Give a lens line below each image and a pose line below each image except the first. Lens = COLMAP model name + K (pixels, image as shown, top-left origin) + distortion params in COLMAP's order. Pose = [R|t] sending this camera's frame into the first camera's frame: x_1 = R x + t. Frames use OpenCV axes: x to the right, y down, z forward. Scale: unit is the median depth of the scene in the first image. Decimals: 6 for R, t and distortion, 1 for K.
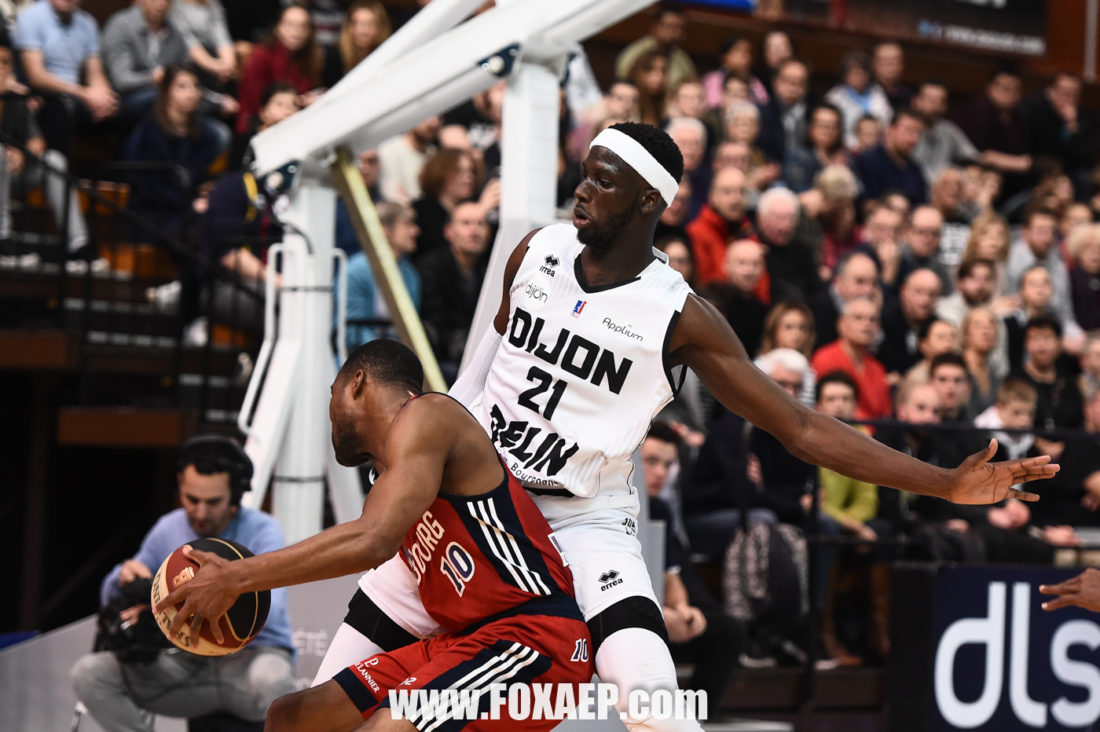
lens RADIAL K [[3834.4, 0, 550.2], [0, 3834.4, 366.0], [0, 0, 1]] dist [-0.034917, 0.000000]
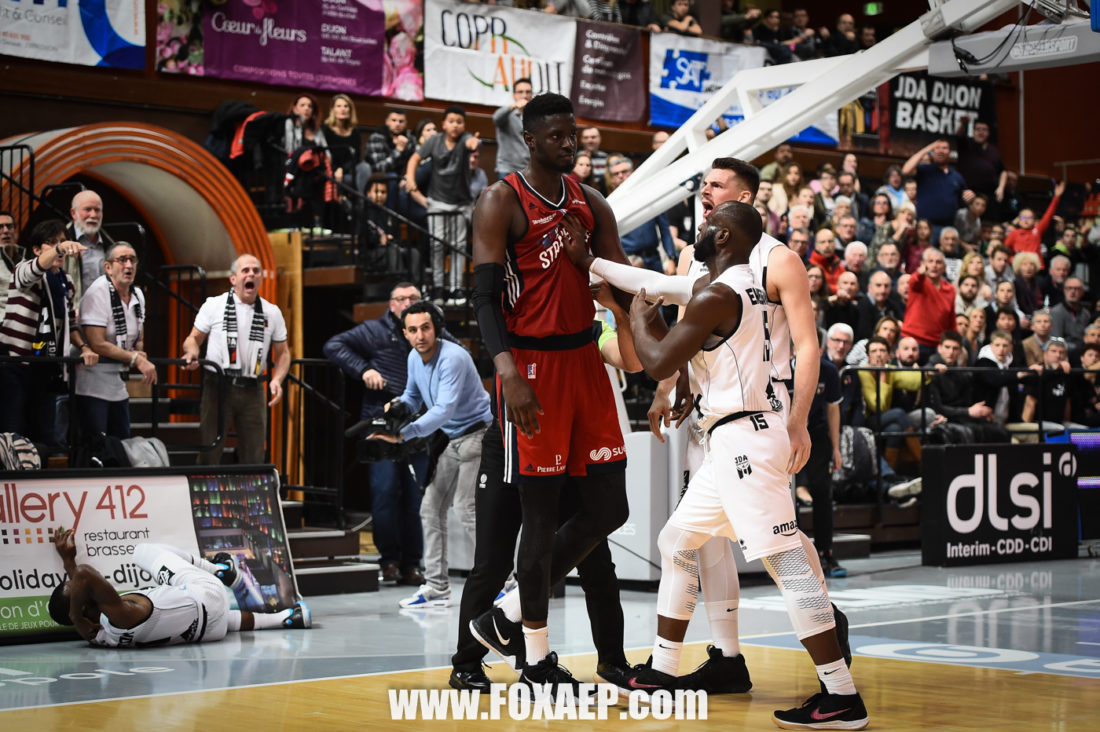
lens RADIAL K [[2310.0, 0, 550.0], [0, 2310.0, 366.8], [0, 0, 1]] dist [-0.024197, 0.000000]
pose [[0.995917, -0.039609, -0.081117, 0.003808], [0.039674, 0.999212, -0.000819, 0.007792], [0.081086, -0.002403, 0.996704, -0.112524]]
